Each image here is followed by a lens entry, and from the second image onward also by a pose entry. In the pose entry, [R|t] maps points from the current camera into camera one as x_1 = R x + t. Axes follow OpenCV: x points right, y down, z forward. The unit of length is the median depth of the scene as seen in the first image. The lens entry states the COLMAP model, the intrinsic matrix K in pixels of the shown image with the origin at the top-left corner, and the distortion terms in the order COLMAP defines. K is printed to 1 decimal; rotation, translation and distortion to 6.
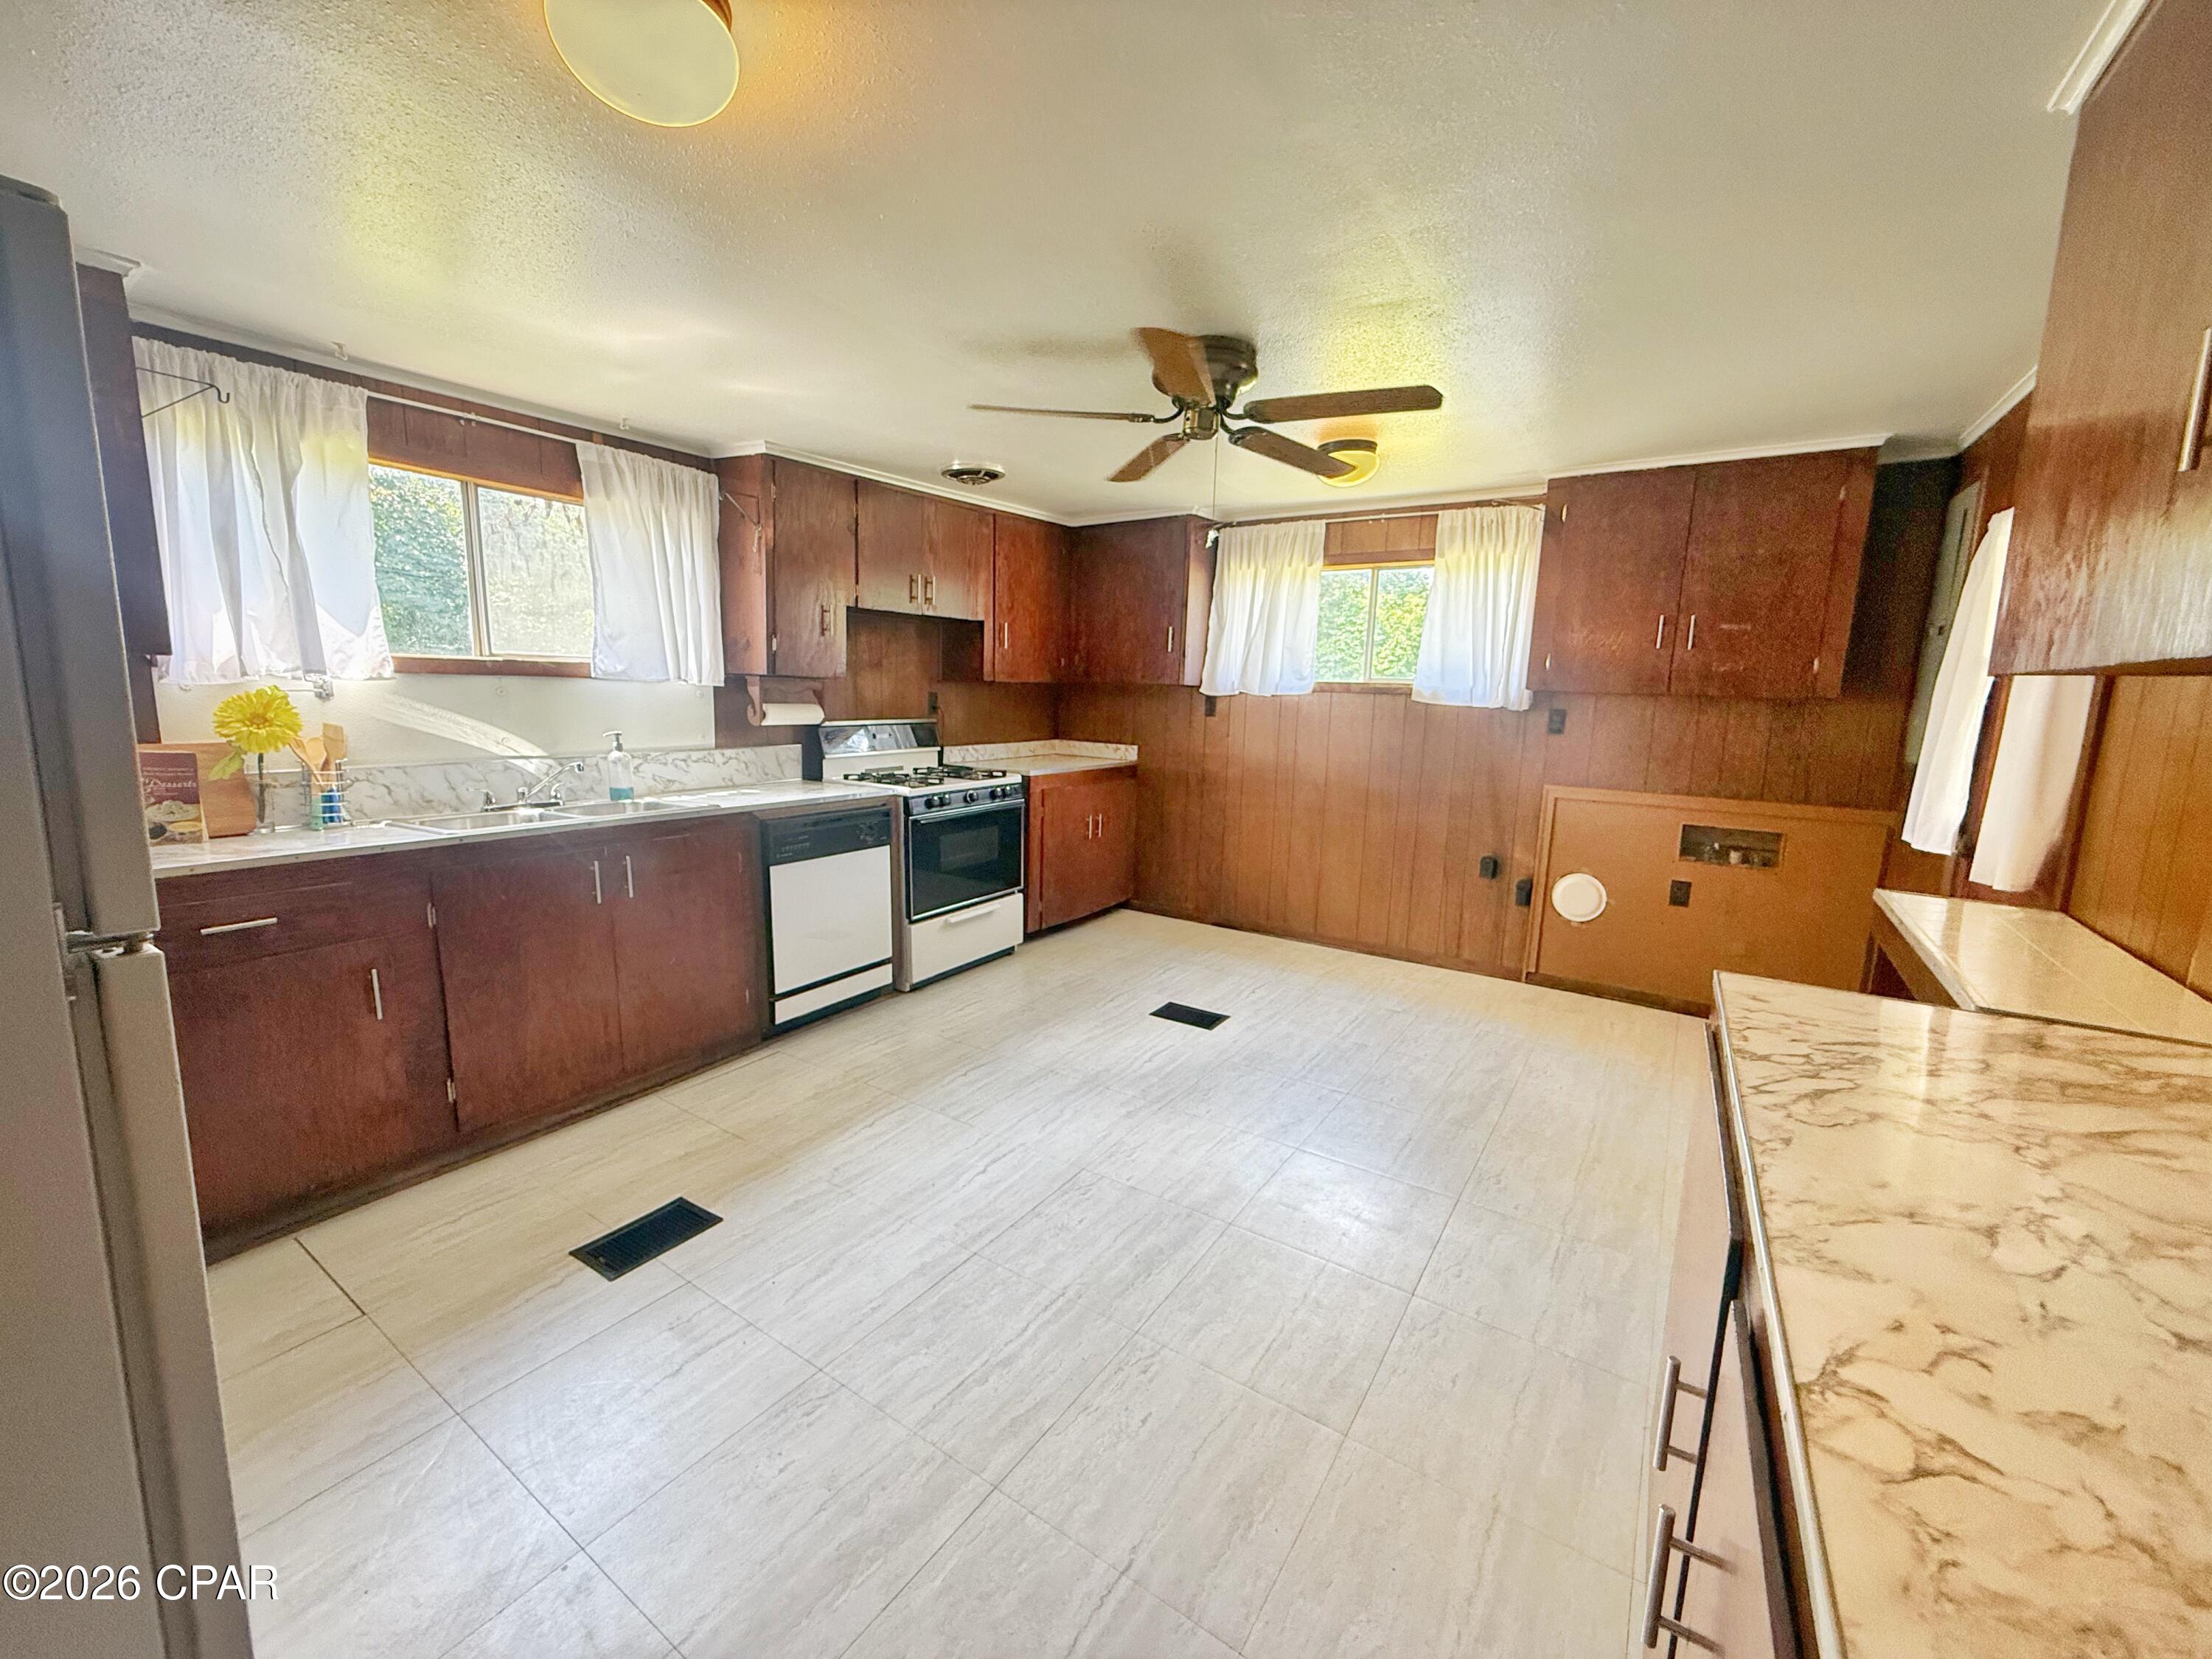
lens RADIAL K [[882.4, 0, 1098.7], [0, 882.4, 829.1], [0, 0, 1]] dist [-0.000846, -0.000243]
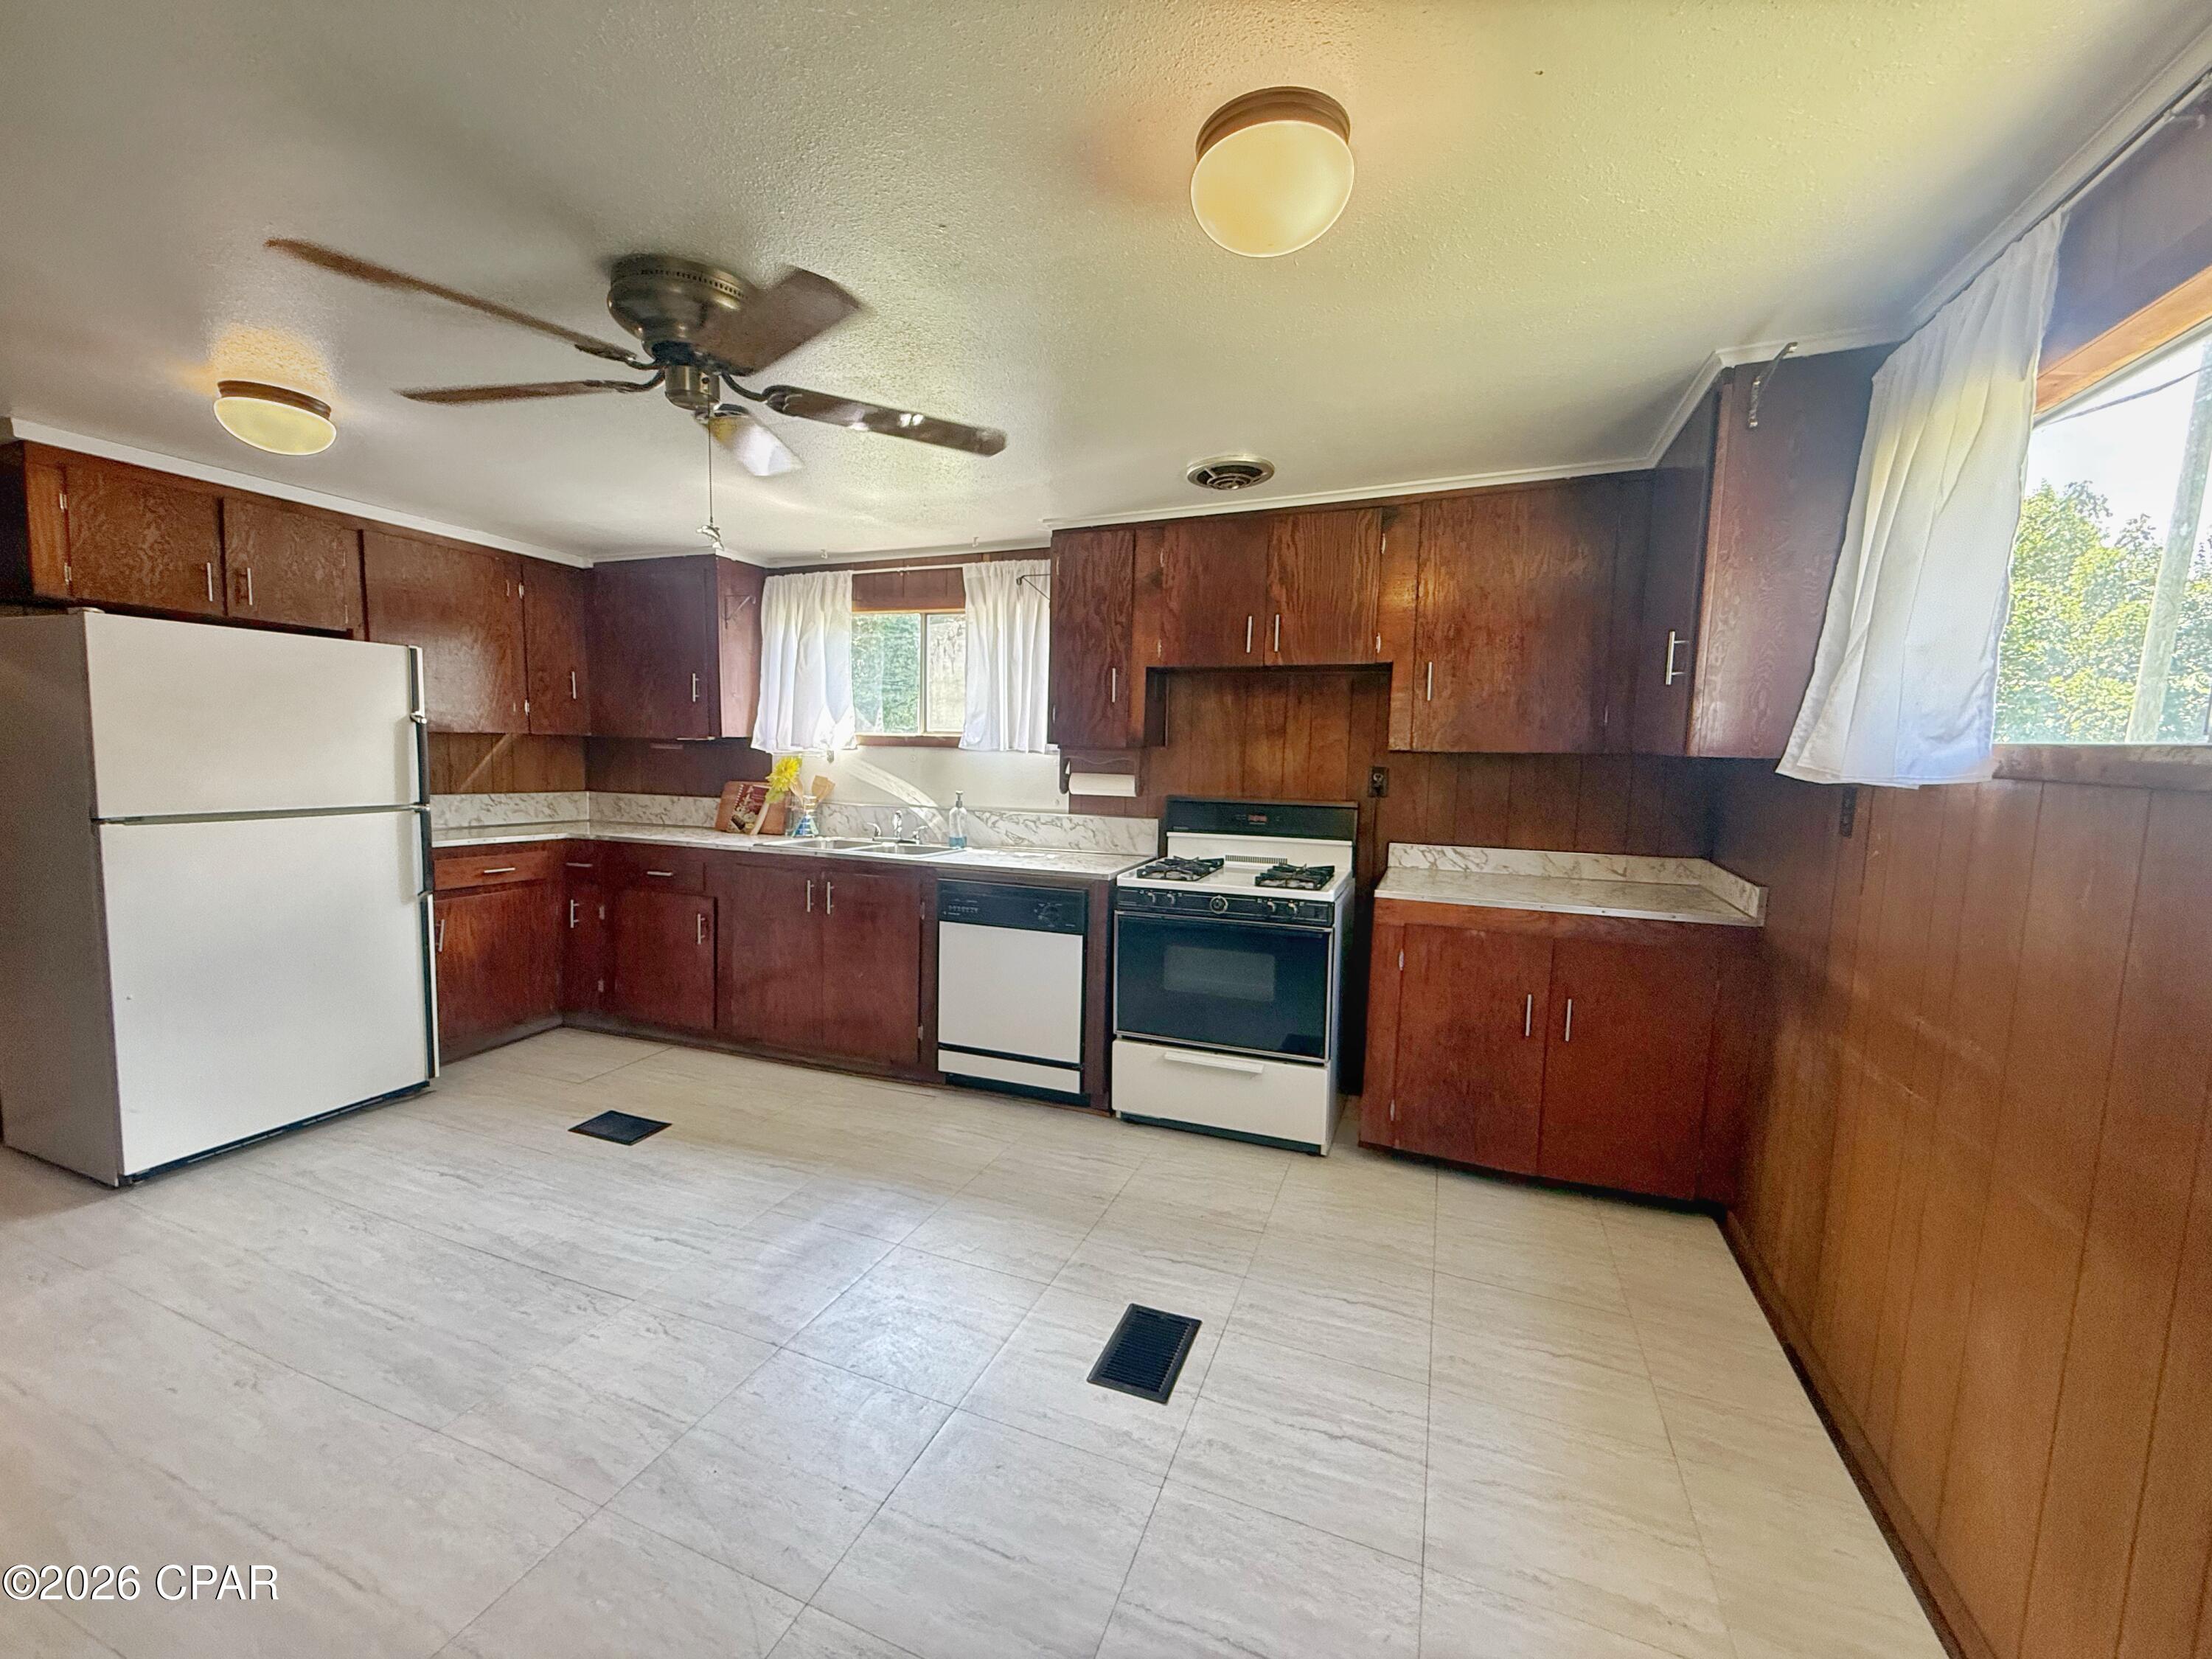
lens RADIAL K [[882.4, 0, 1098.7], [0, 882.4, 829.1], [0, 0, 1]] dist [-0.000846, -0.000243]
pose [[0.213047, 0.080313, -0.973736, 0.694351], [-0.165534, 0.985175, 0.045039, -0.145878], [0.962917, 0.151591, 0.223183, 0.919343]]
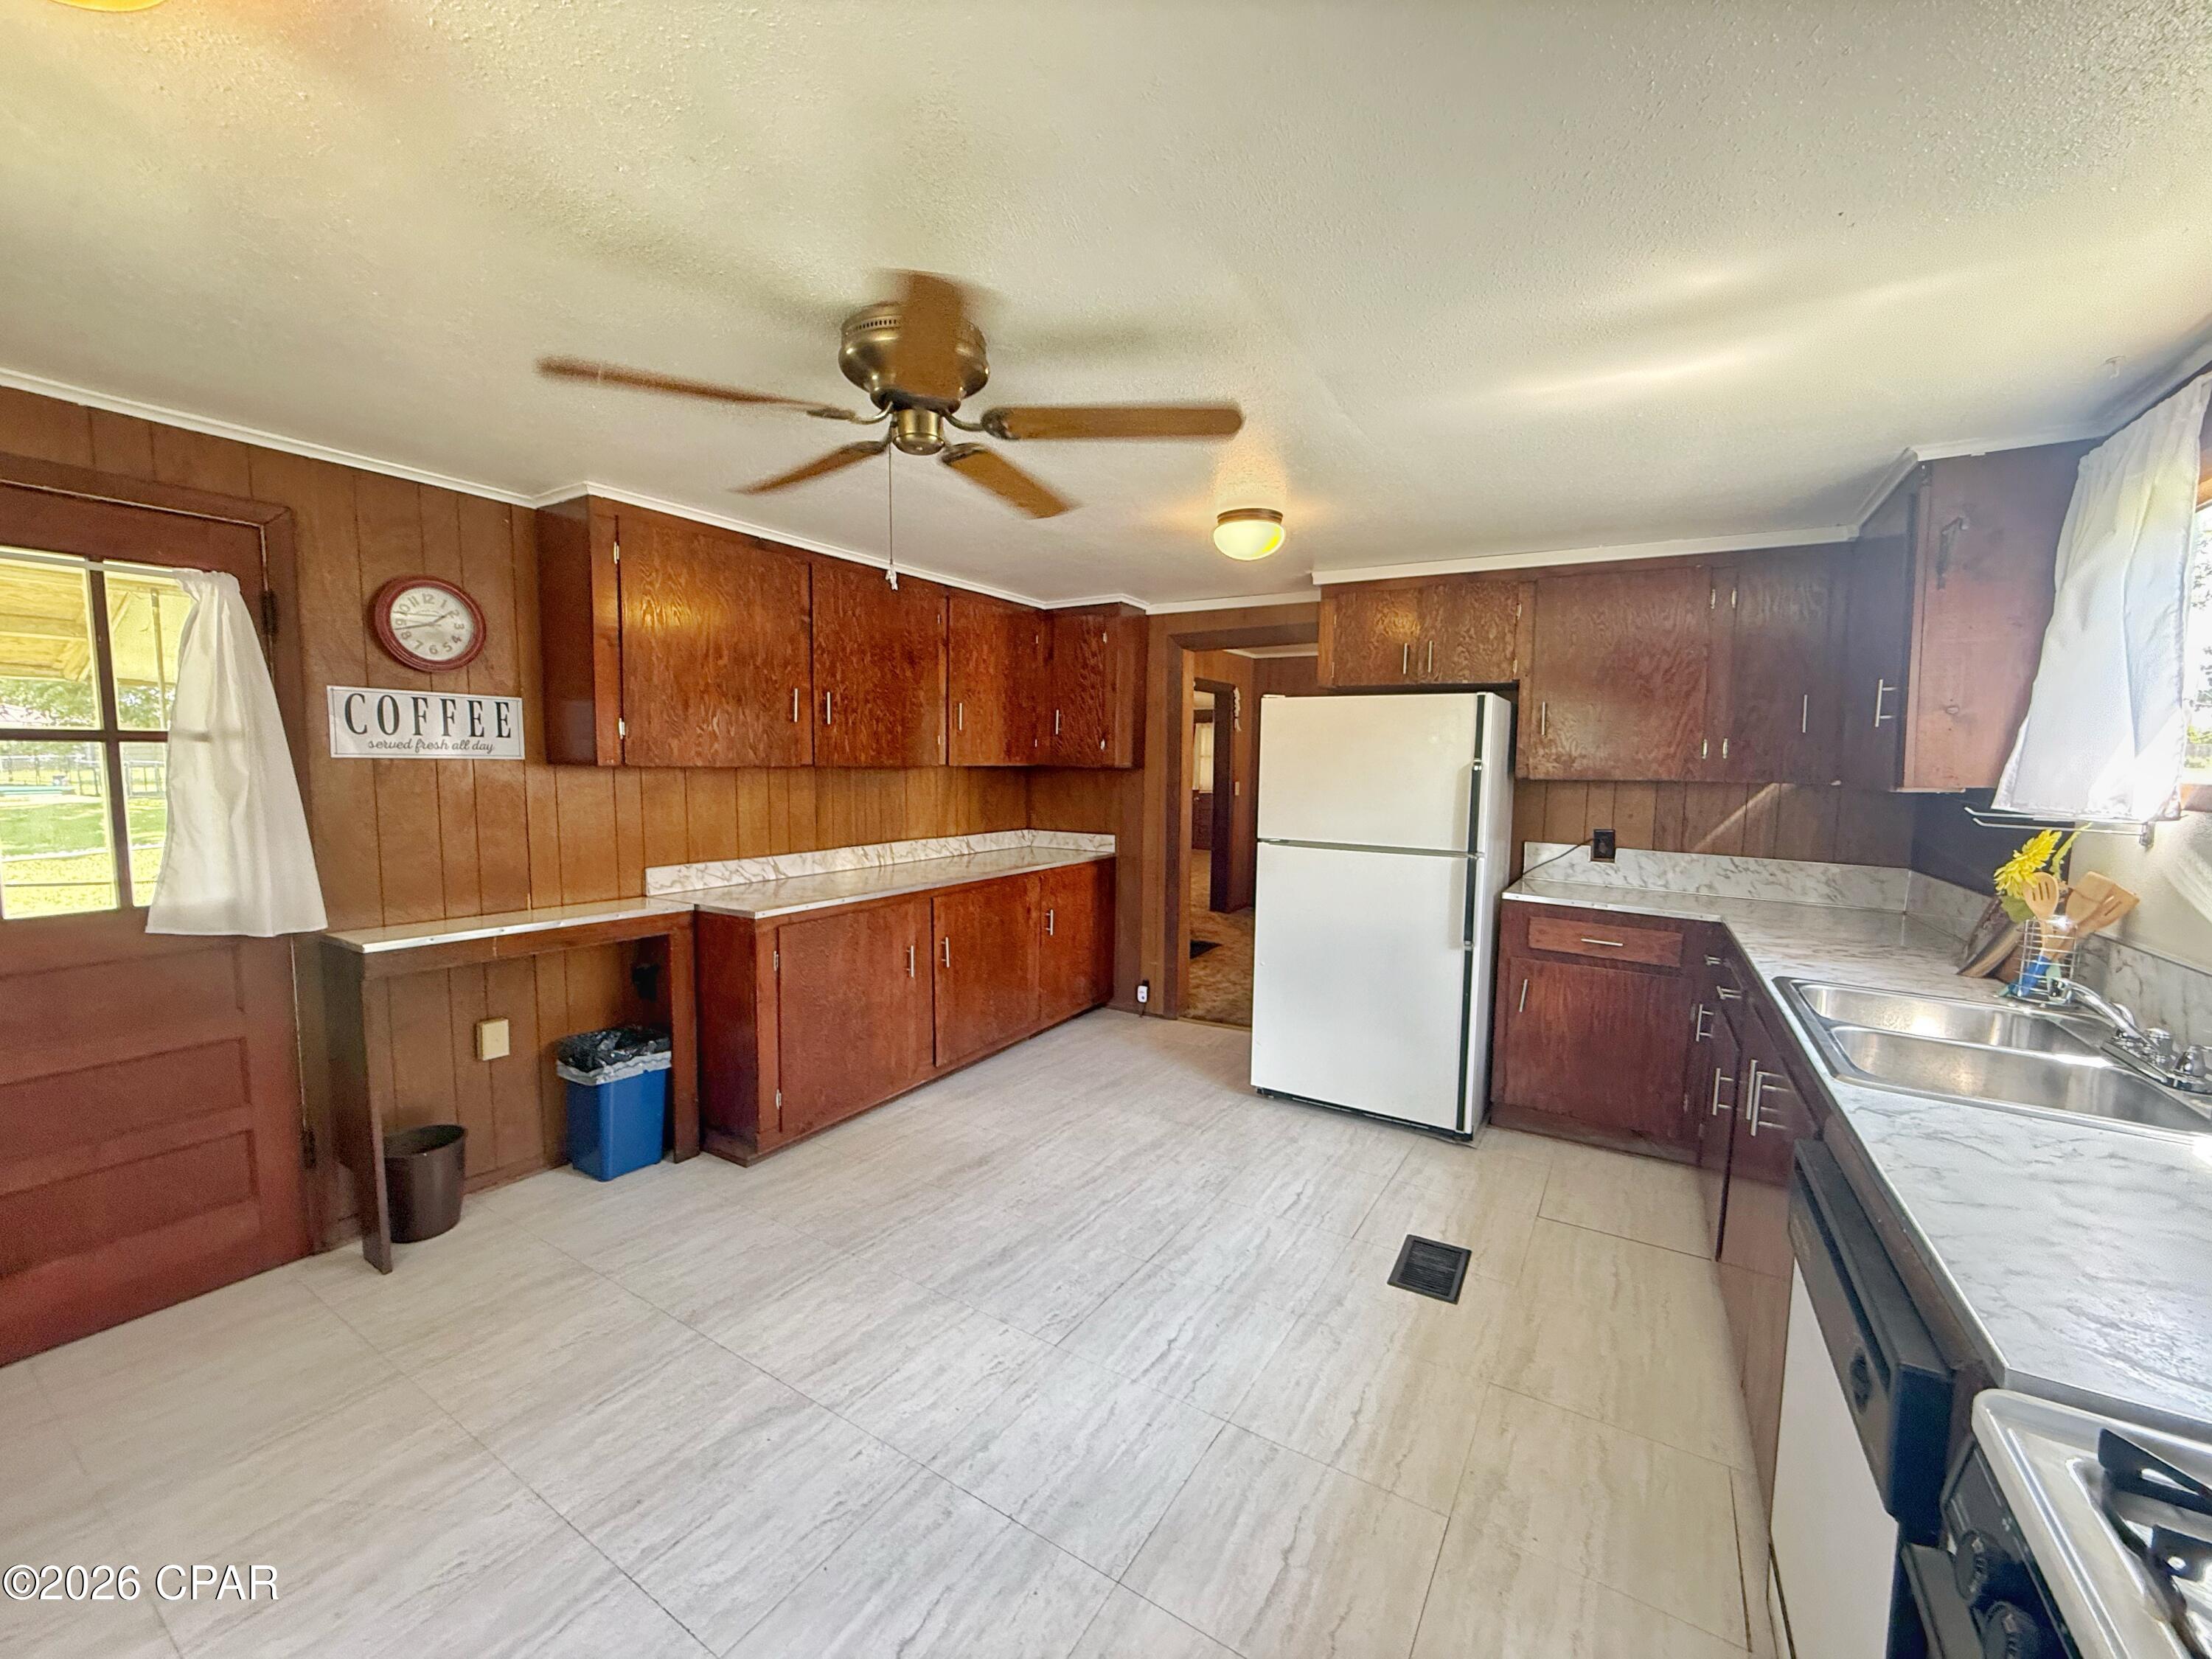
lens RADIAL K [[880.2, 0, 1099.5], [0, 880.2, 828.1], [0, 0, 1]] dist [0.000250, -0.000171]
pose [[-0.999074, -0.027582, -0.033018, -0.013001], [-0.034279, 0.974099, 0.223510, -0.235233], [0.025998, 0.224434, -0.974142, 1.347739]]
